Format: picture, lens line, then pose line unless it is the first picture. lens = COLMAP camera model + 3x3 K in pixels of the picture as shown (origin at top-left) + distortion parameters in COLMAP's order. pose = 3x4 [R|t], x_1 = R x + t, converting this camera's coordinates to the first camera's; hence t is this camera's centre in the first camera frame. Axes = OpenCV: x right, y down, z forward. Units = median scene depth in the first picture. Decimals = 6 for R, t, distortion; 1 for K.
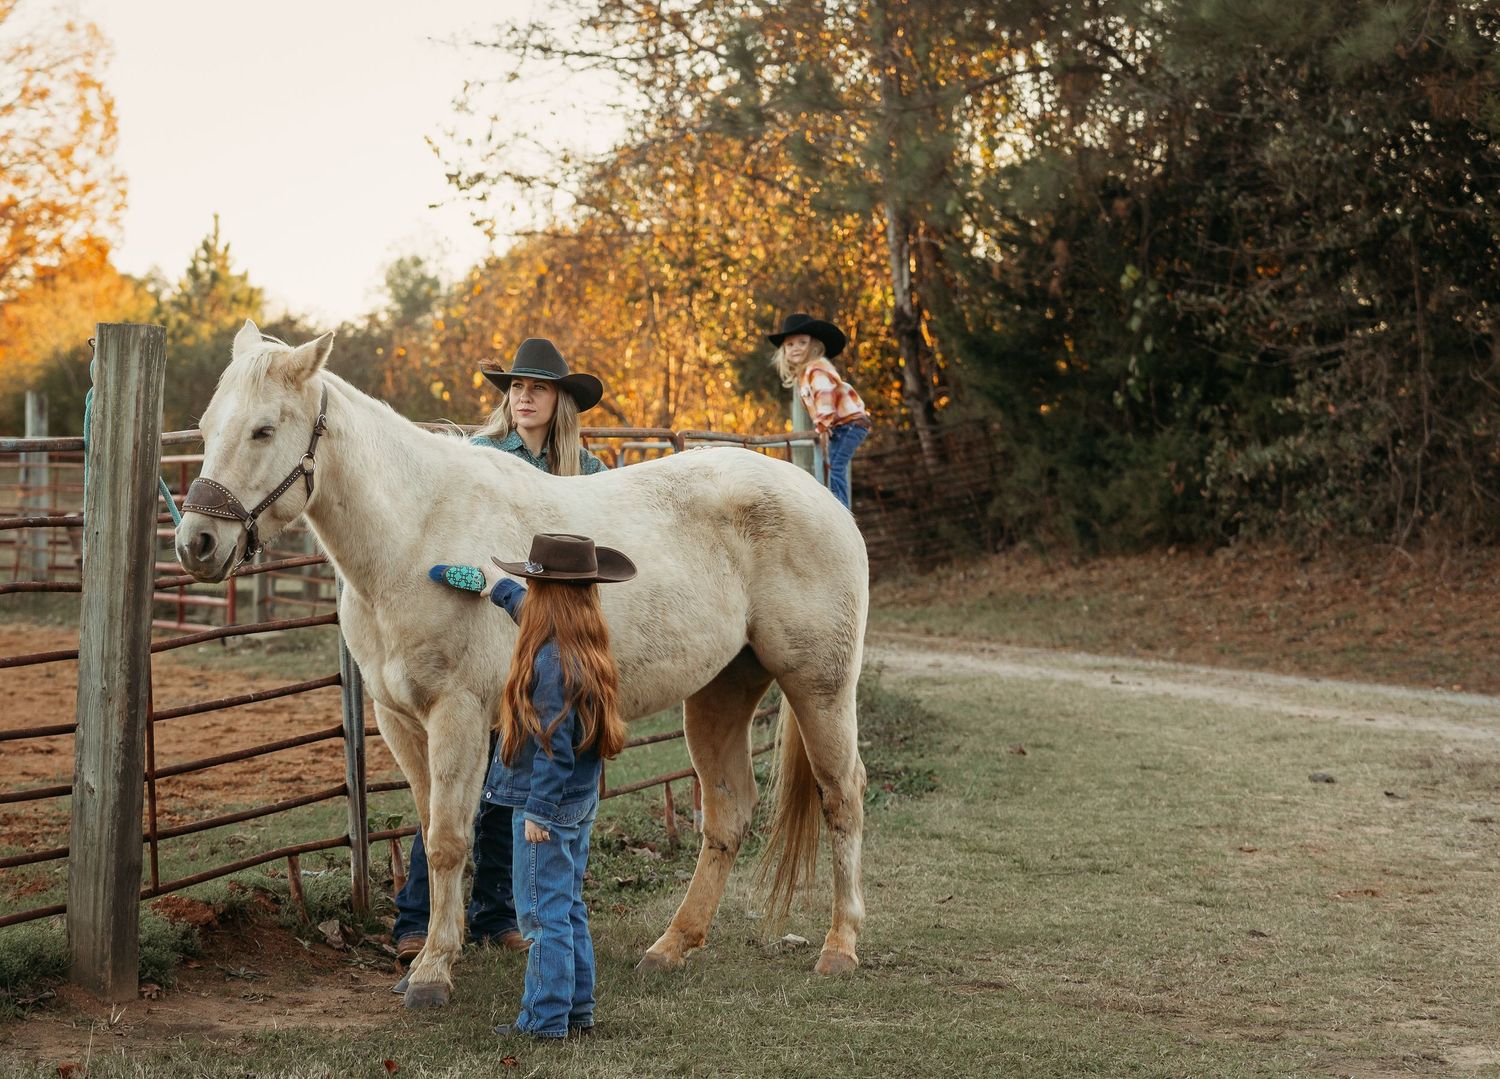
lens RADIAL K [[3455.6, 0, 611.5], [0, 3455.6, 582.6], [0, 0, 1]] dist [0.002703, 0.000000]
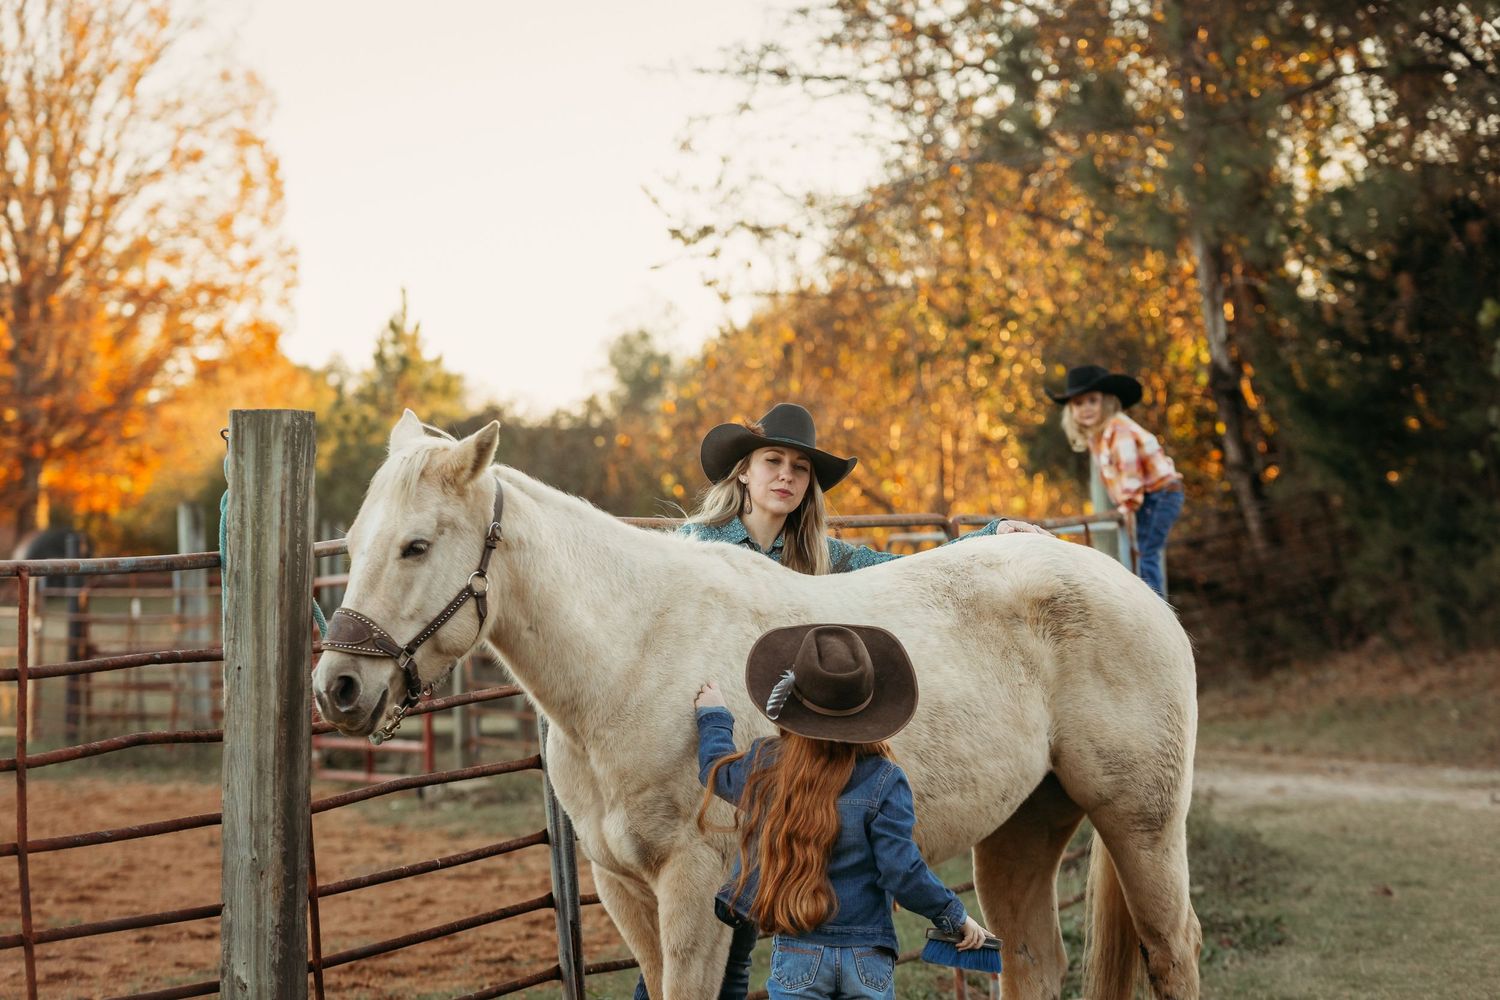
lens RADIAL K [[5239.2, 0, 751.7], [0, 5239.2, 499.1], [0, 0, 1]] dist [-0.129970, 0.000000]
pose [[0.999198, -0.039217, -0.008029, -0.019715], [0.038876, 0.998482, -0.039013, -0.001637], [0.009547, 0.038669, 0.999206, -0.262020]]
